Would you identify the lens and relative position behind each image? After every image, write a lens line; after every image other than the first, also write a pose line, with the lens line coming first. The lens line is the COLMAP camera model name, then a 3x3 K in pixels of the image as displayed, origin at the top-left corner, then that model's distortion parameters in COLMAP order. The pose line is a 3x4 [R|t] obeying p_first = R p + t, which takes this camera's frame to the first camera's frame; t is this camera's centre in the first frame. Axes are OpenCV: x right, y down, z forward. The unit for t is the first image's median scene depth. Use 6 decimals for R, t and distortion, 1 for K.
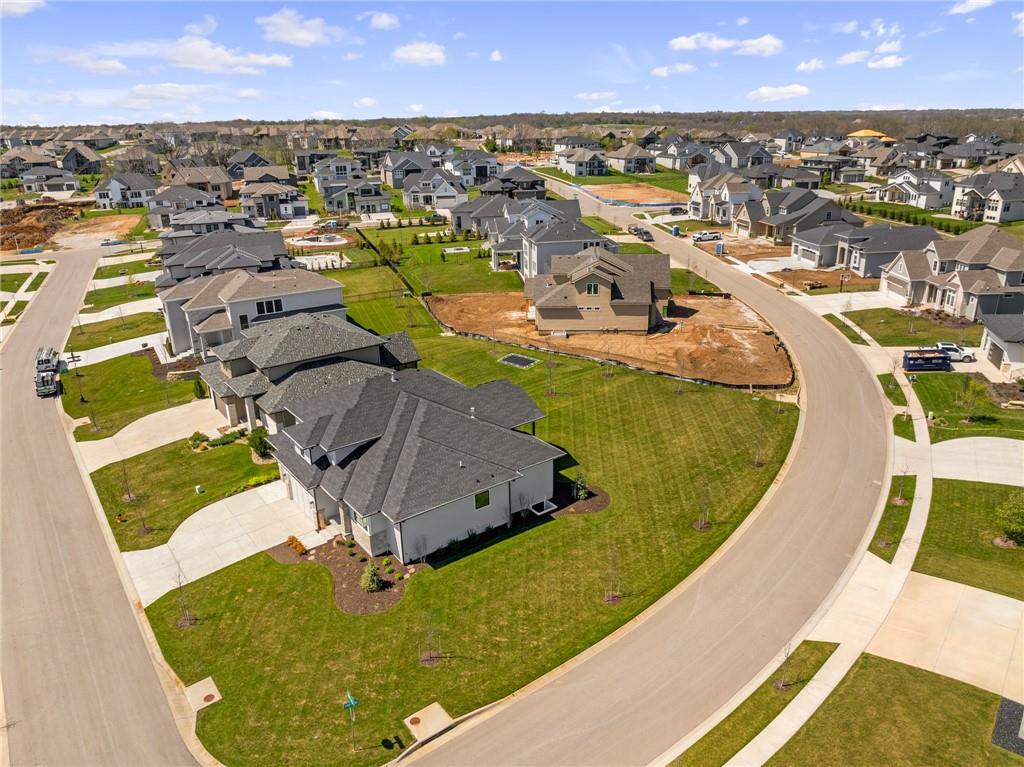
lens RADIAL K [[723.0, 0, 520.3], [0, 723.0, 370.0], [0, 0, 1]] dist [-0.036421, -0.000425]
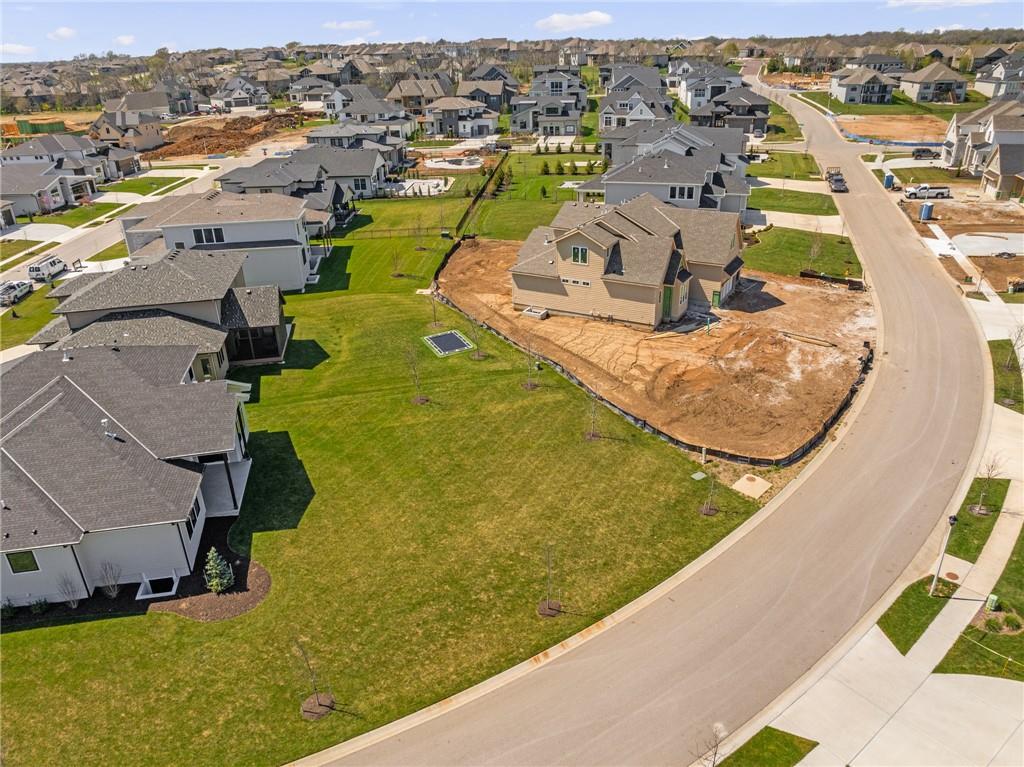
lens RADIAL K [[723.0, 0, 520.3], [0, 723.0, 370.0], [0, 0, 1]] dist [-0.036421, -0.000425]
pose [[0.902132, 0.172875, -0.395312, 0.337354], [-0.134033, 0.983178, 0.124084, -0.080747], [0.410113, -0.058955, 0.910127, 0.332072]]
